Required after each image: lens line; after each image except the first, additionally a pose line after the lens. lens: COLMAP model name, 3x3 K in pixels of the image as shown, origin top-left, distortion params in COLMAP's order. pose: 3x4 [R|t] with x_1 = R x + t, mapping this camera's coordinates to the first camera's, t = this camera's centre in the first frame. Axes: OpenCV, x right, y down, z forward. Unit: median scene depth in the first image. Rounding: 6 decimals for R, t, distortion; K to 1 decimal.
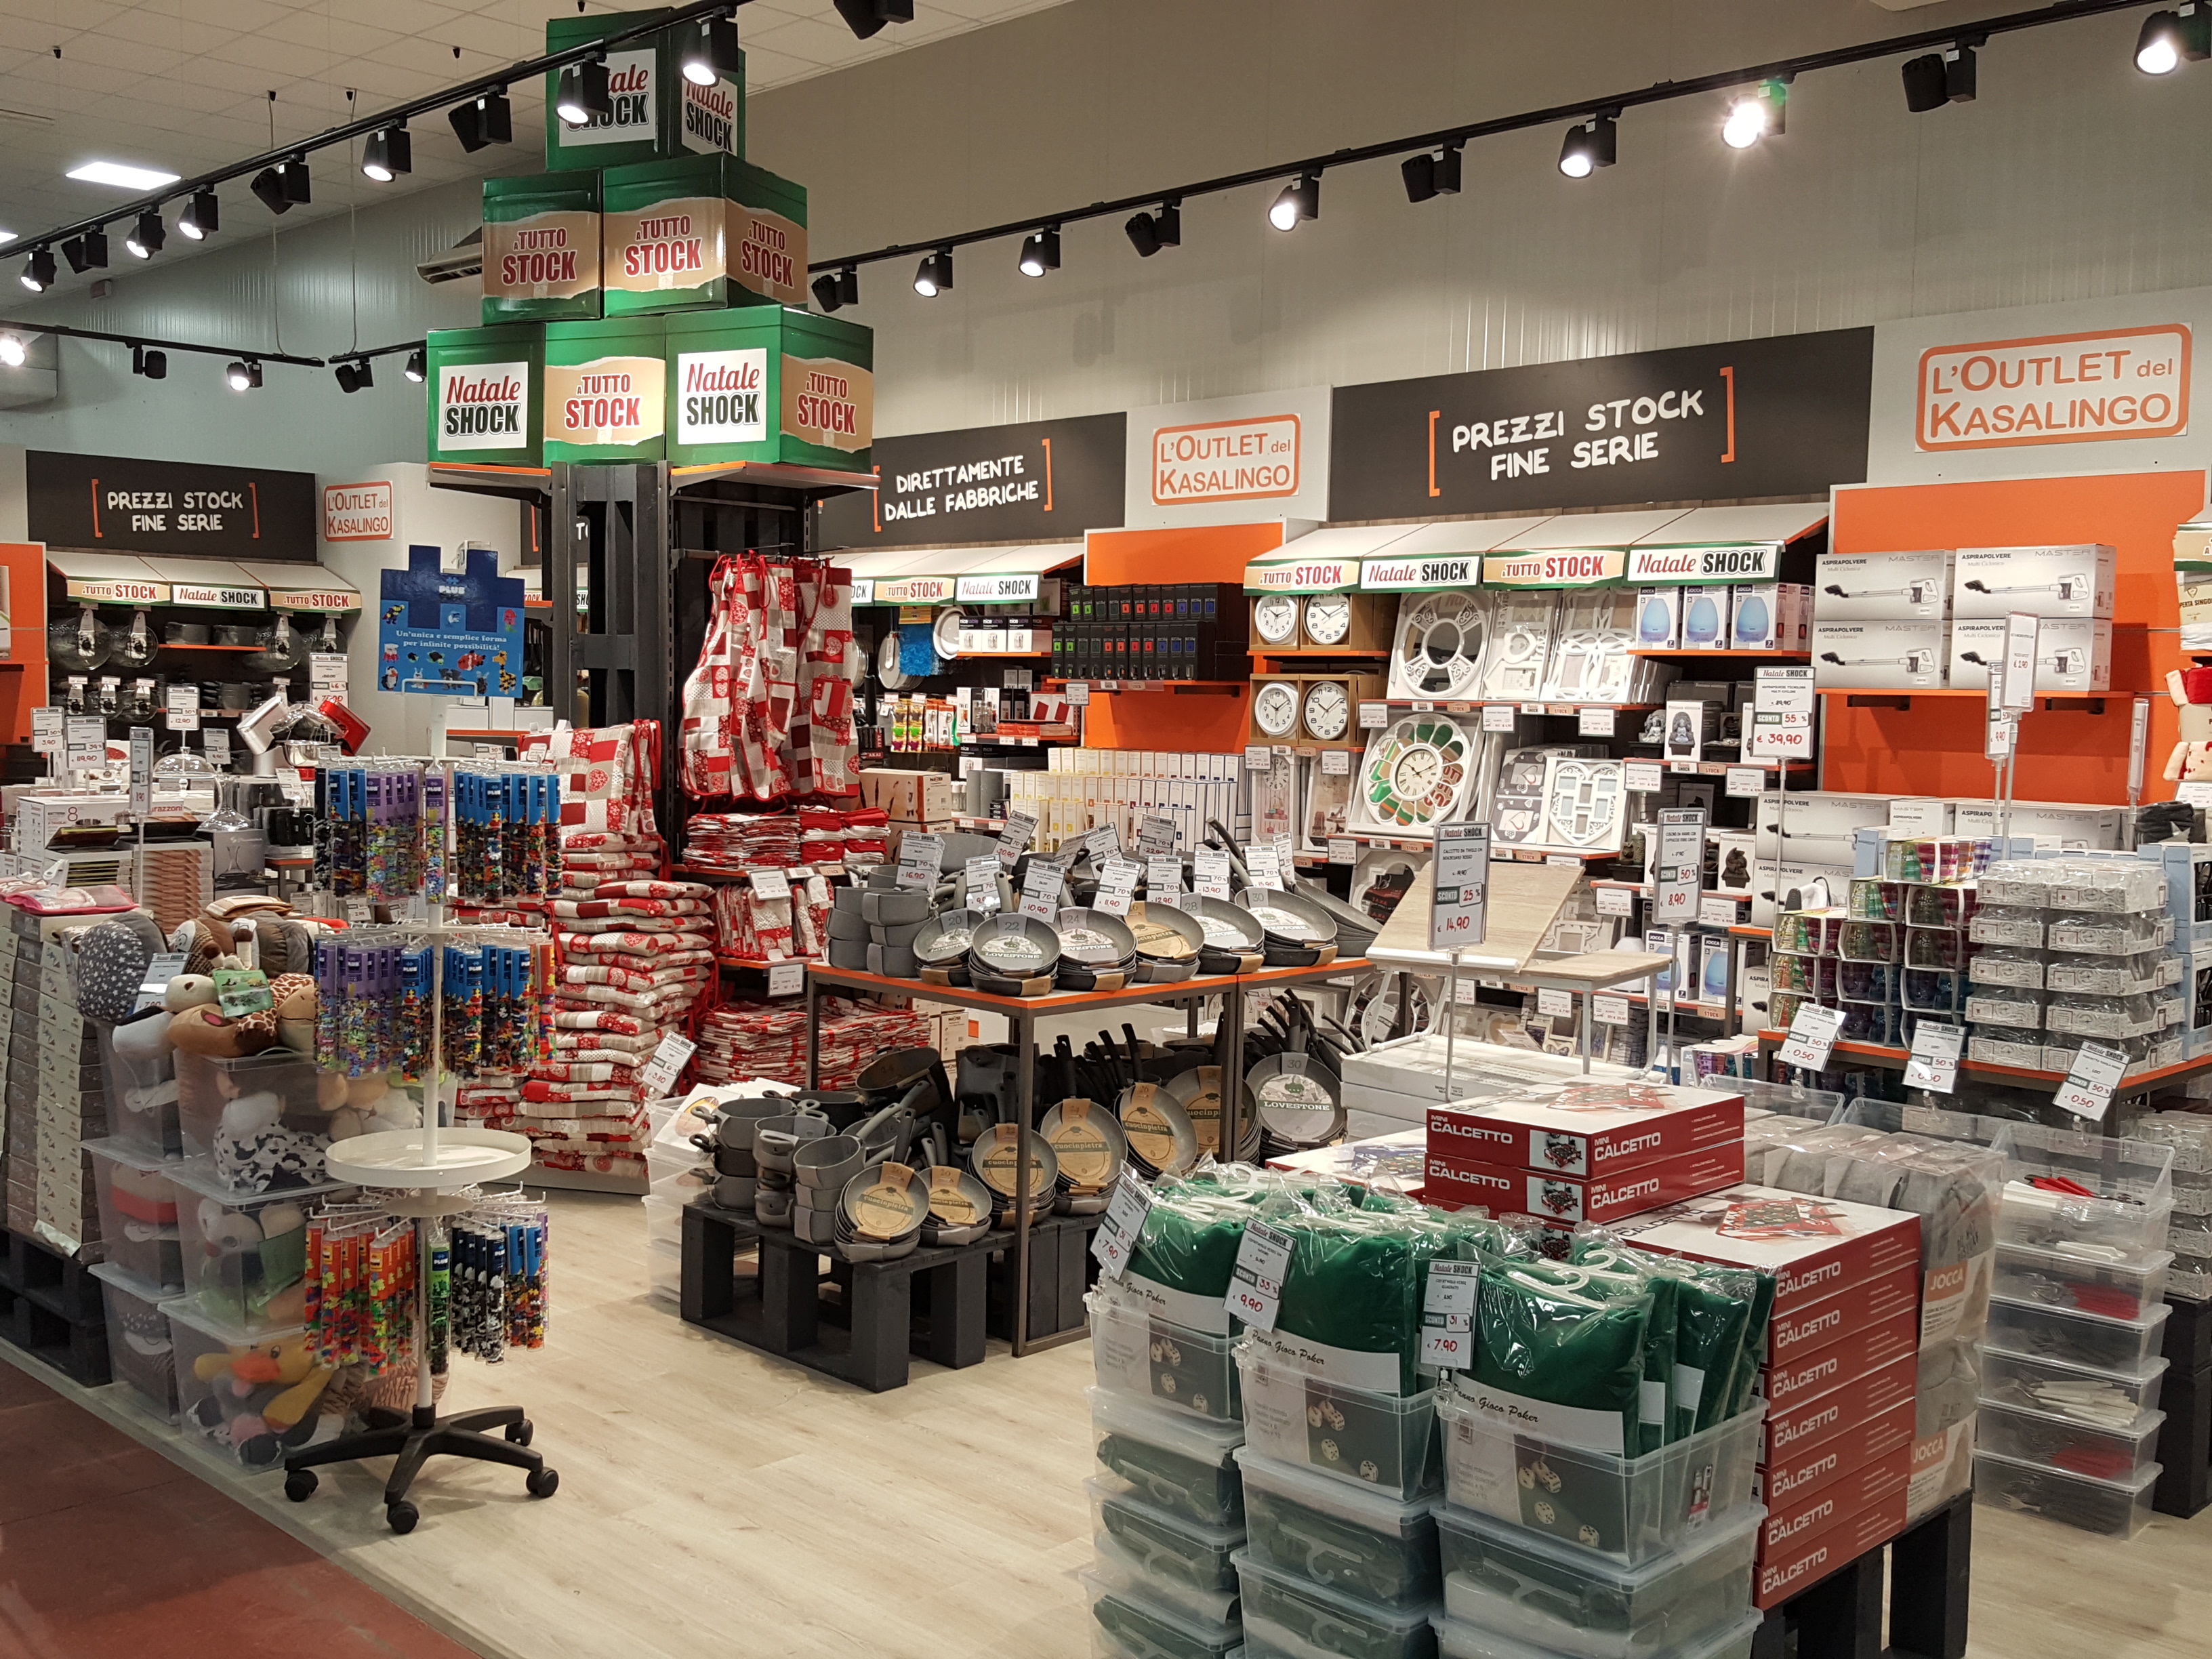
lens RADIAL K [[2145.2, 0, 1106.0], [0, 2145.2, 829.5], [0, 0, 1]] dist [0.175367, -0.396145]
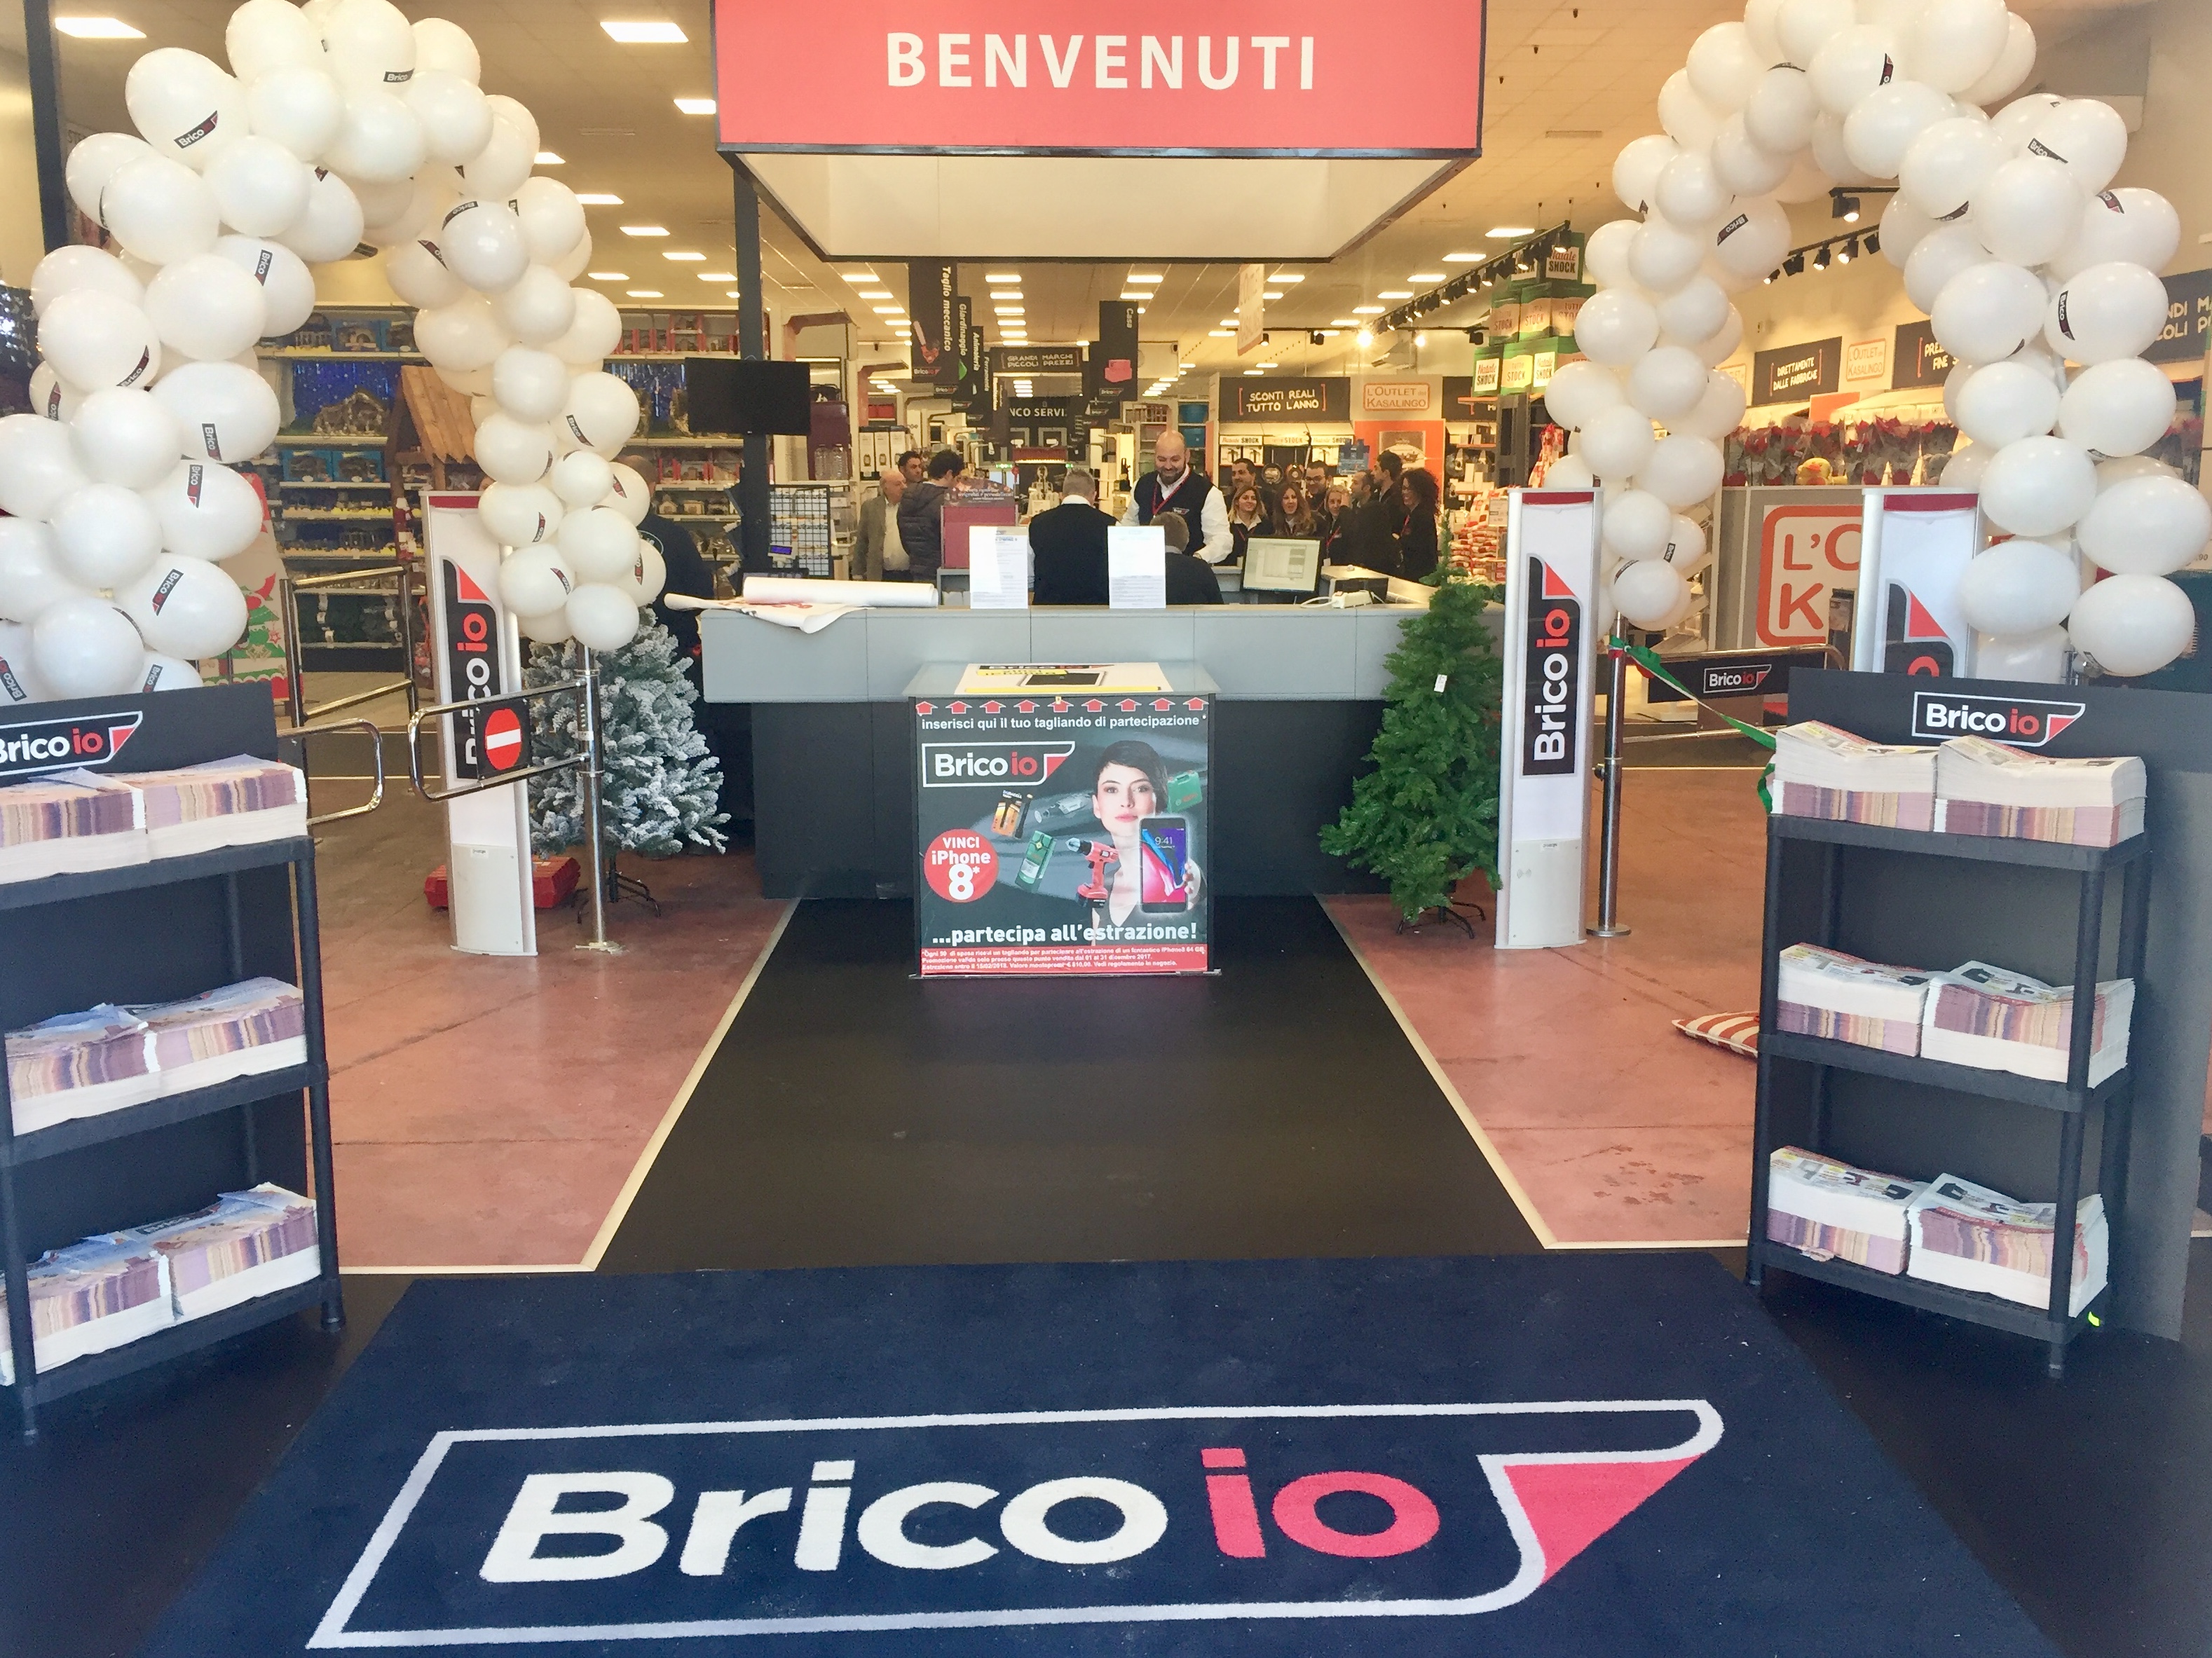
lens RADIAL K [[1910.5, 0, 1106.0], [0, 1910.5, 829.0], [0, 0, 1]] dist [0.054217, -0.008032]
pose [[0.734355, 0.105371, -0.670537, 0.788094], [-0.035515, 0.992489, 0.117069, 0.084199], [0.677836, -0.062156, 0.732581, -0.869254]]
